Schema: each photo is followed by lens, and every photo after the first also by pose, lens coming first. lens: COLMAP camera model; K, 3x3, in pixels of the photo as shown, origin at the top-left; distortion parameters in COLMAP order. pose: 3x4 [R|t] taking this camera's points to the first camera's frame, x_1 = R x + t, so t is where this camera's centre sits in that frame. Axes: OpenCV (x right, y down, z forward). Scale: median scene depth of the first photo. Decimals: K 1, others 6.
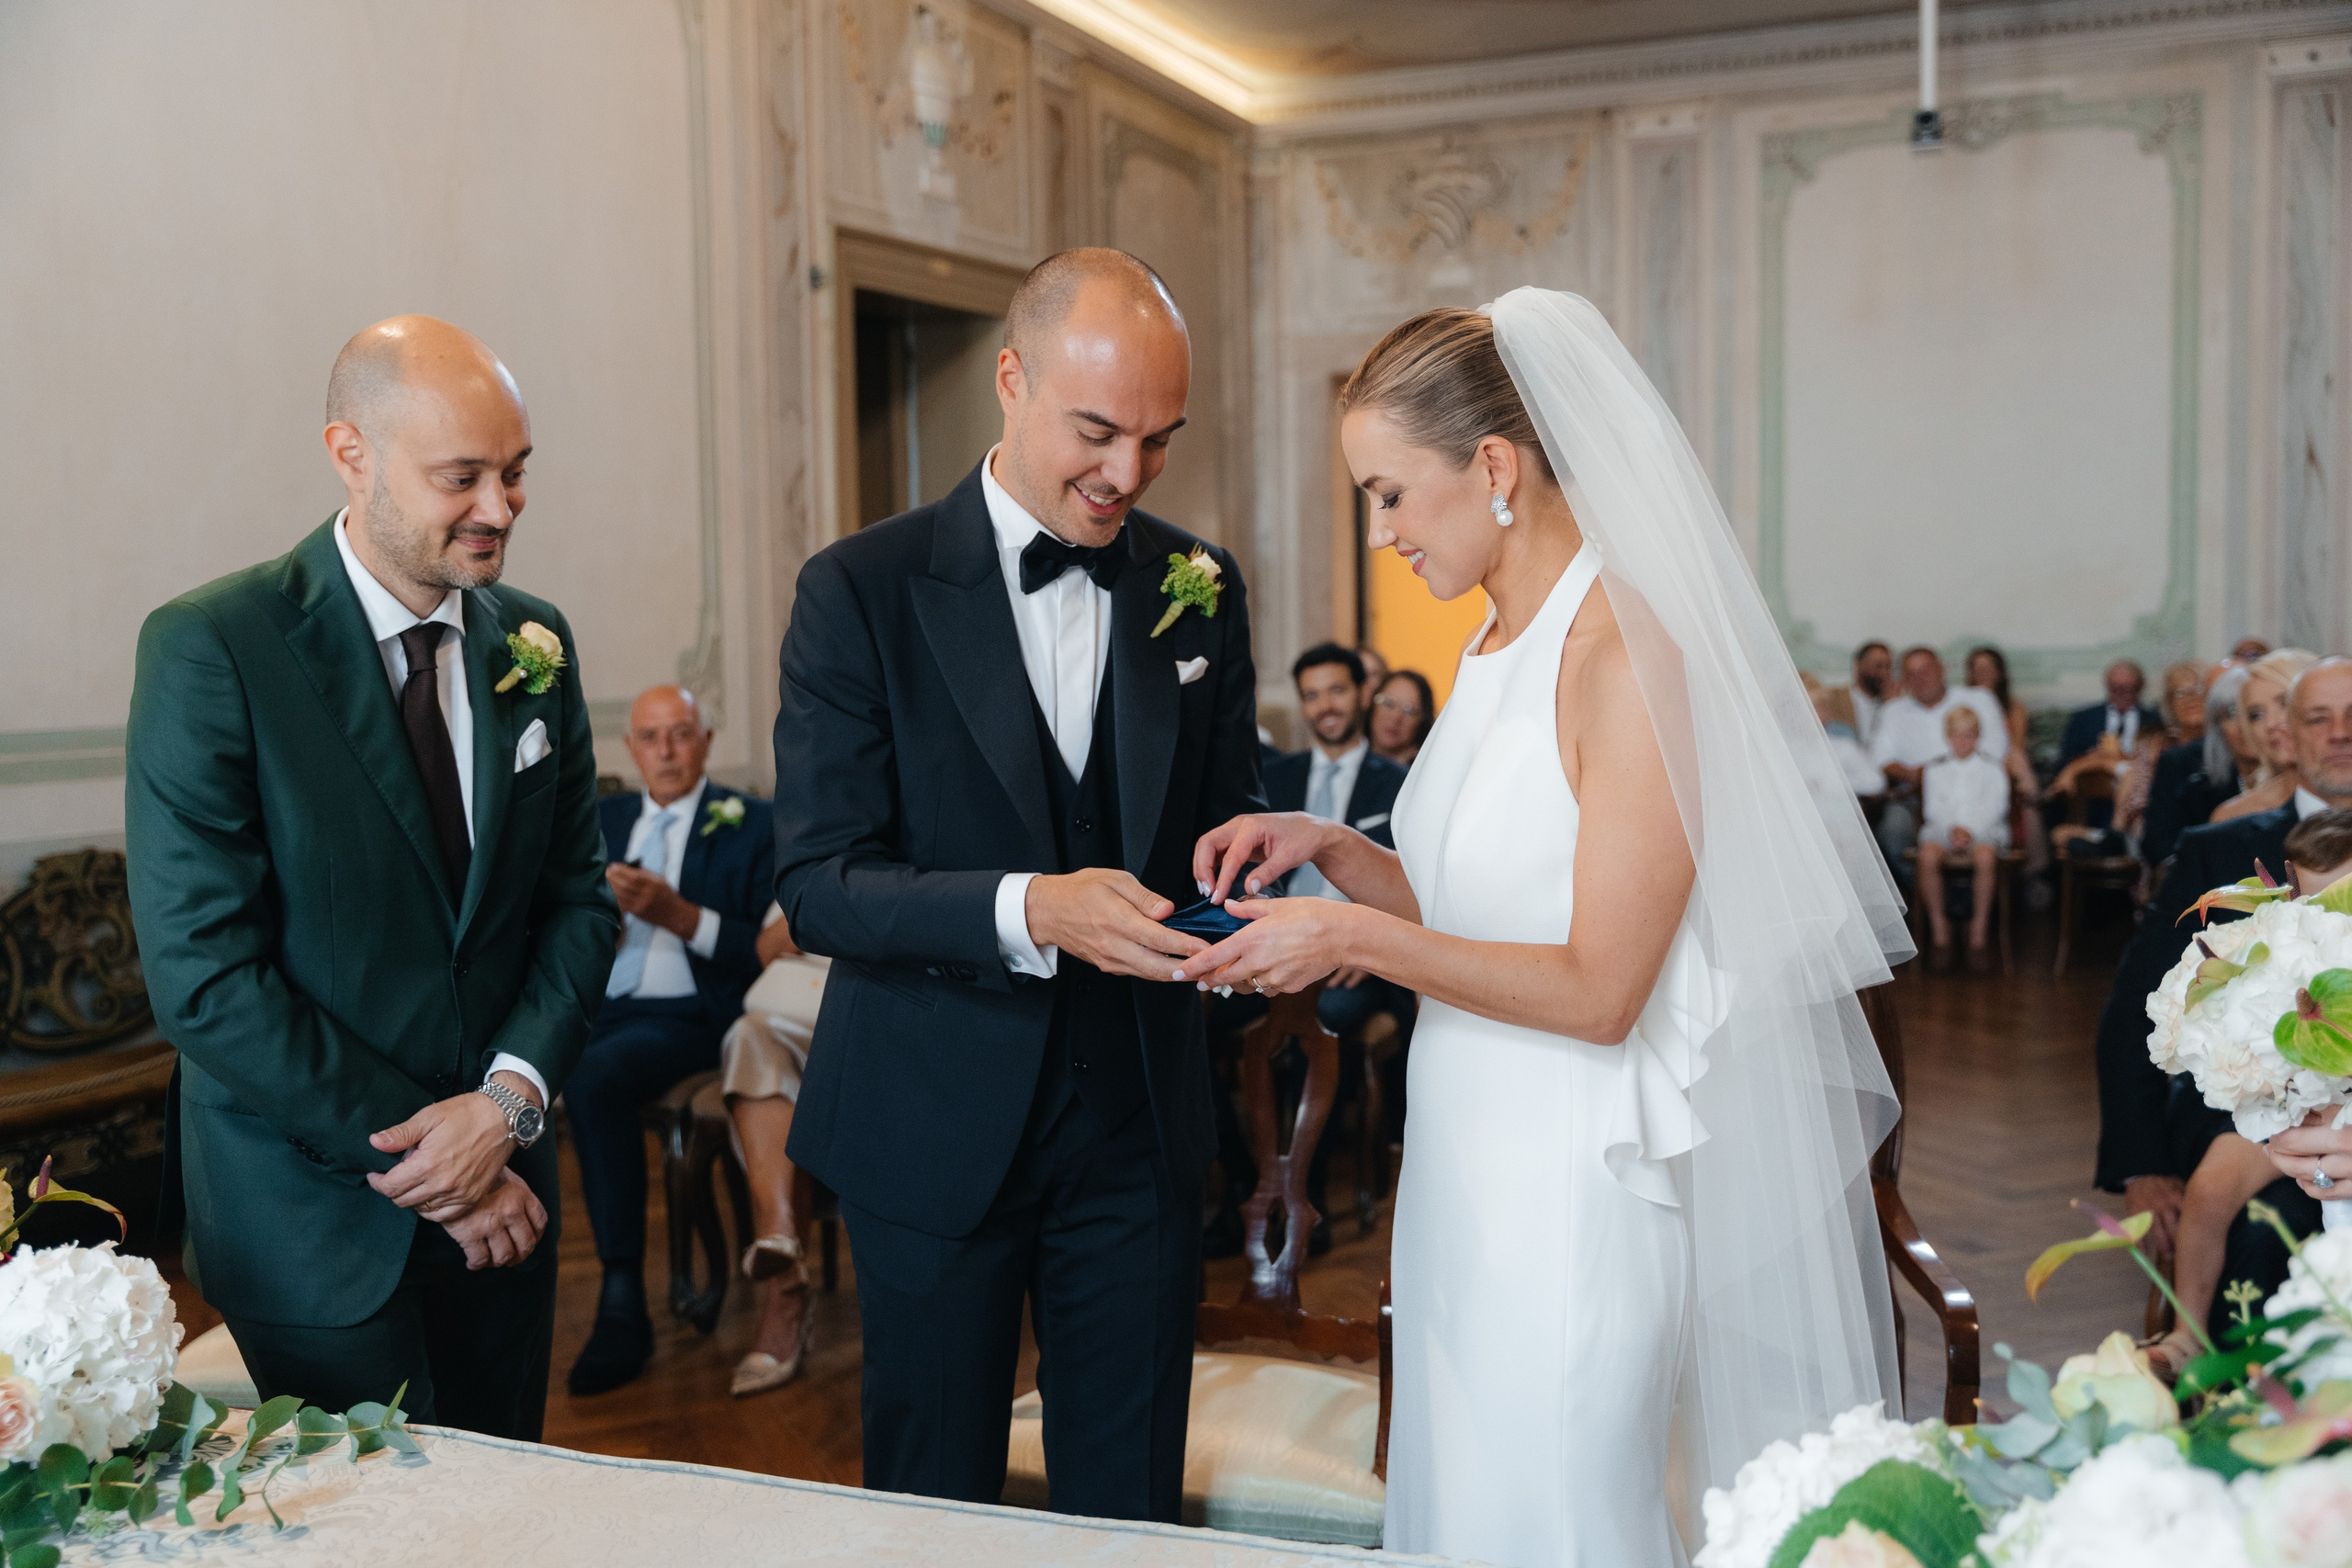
lens RADIAL K [[2317.8, 0, 1167.0], [0, 2317.8, 790.4], [0, 0, 1]] dist [0.002908, 0.000000]
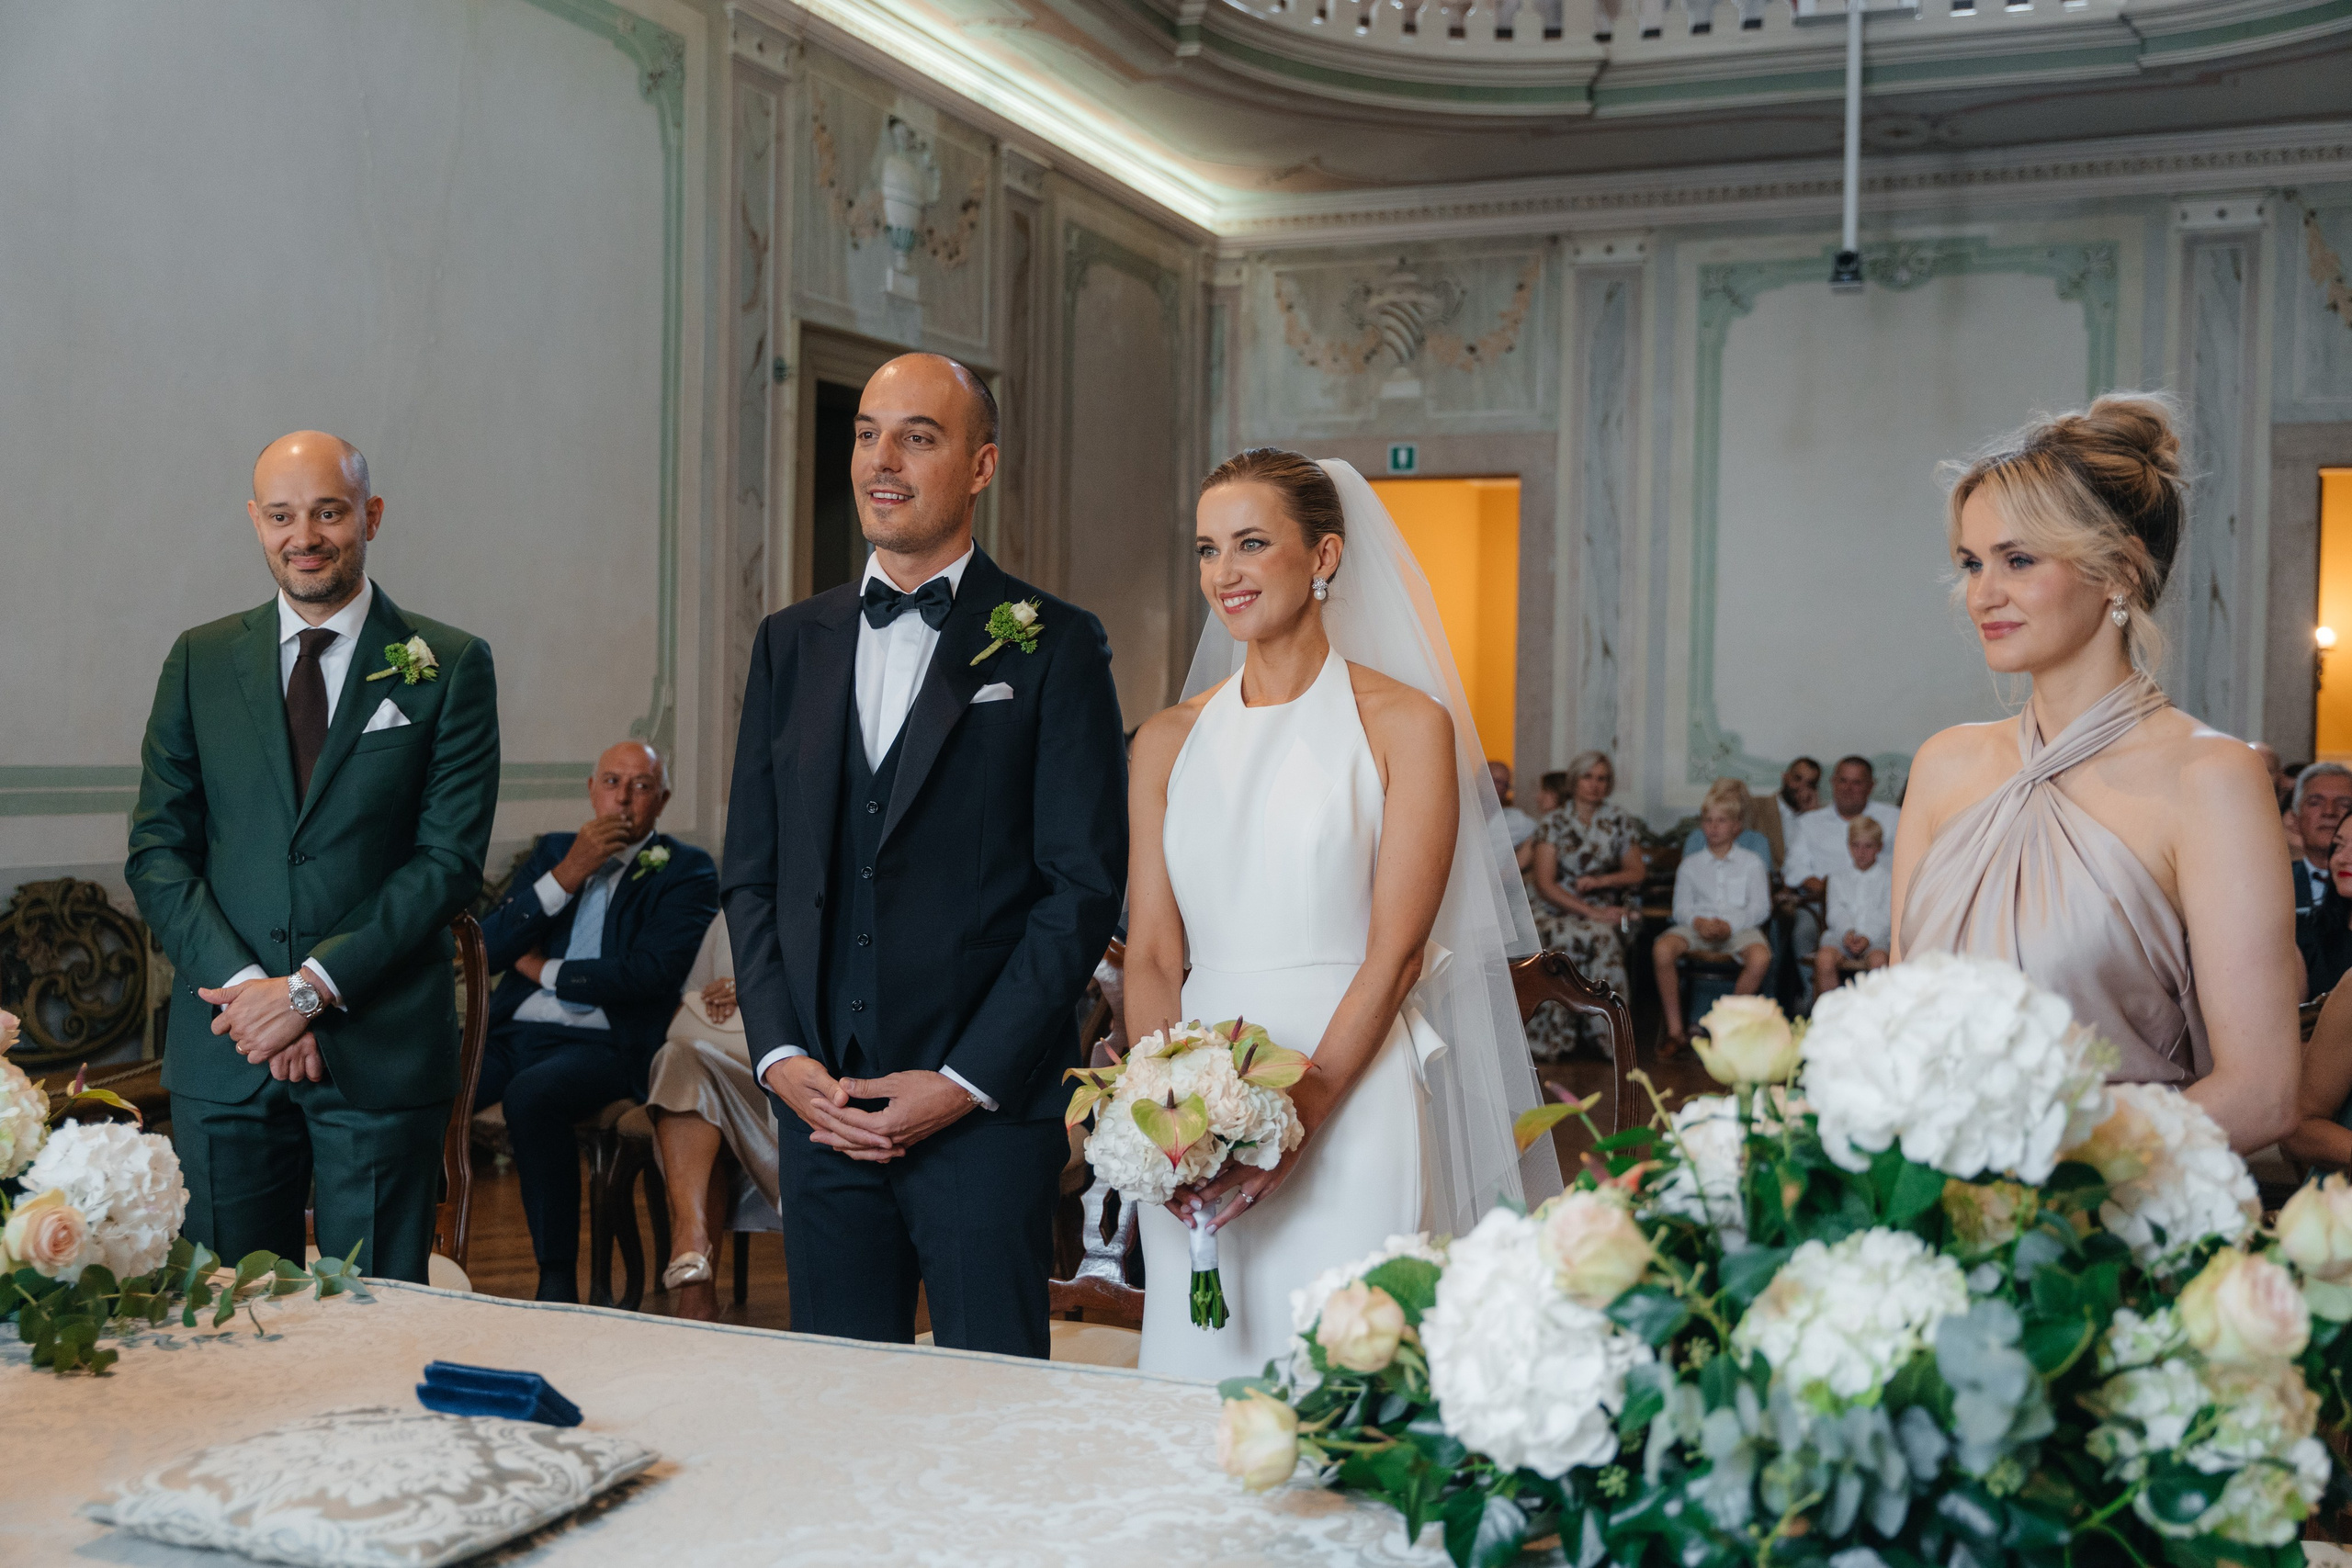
lens RADIAL K [[2366.3, 0, 1179.0], [0, 2366.3, 789.8], [0, 0, 1]] dist [-0.002471, 0.000000]
pose [[0.999265, 0.035045, 0.015529, 0.015622], [-0.034330, 0.998435, -0.044138, 0.007973], [-0.017051, 0.043573, 0.998905, -0.053746]]
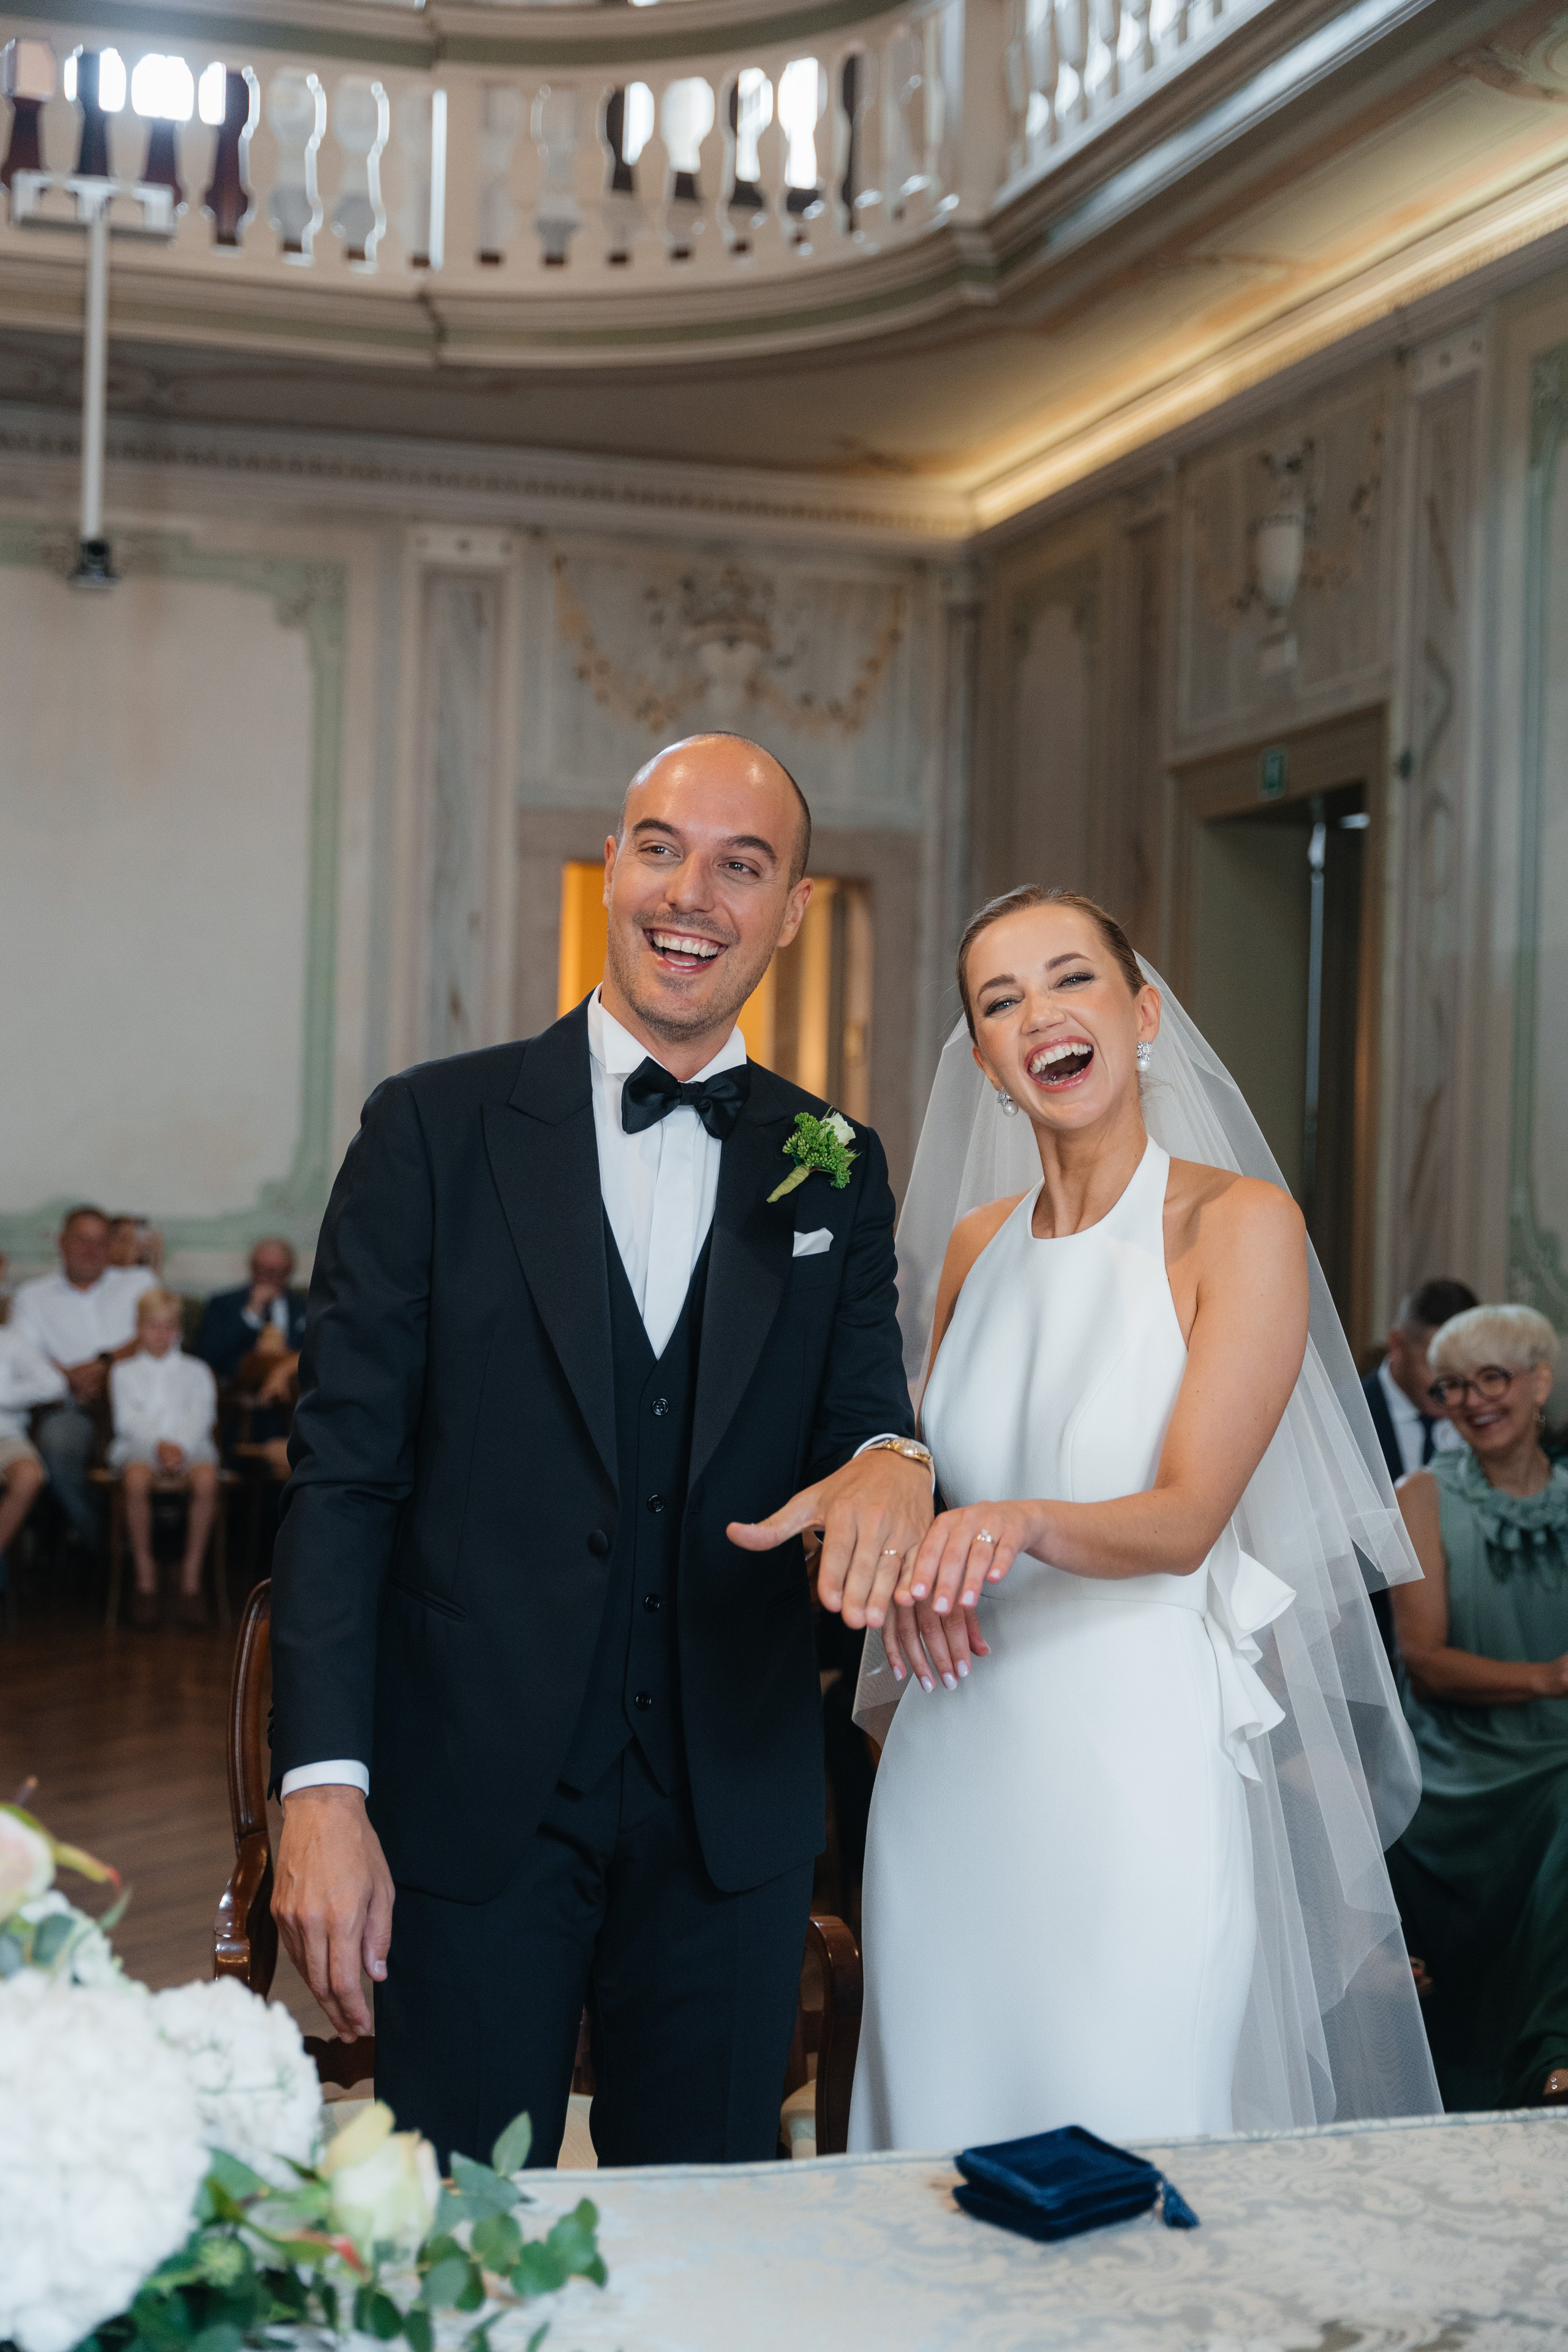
lens RADIAL K [[3209.2, 0, 777.2], [0, 3209.2, 1169.7], [0, 0, 1]] dist [0.037842, 0.000000]
pose [[0.781143, 0.042579, 0.622899, -0.160377], [0.002867, 0.997417, -0.071775, 0.002063], [-0.624346, 0.057852, 0.779003, 0.006917]]
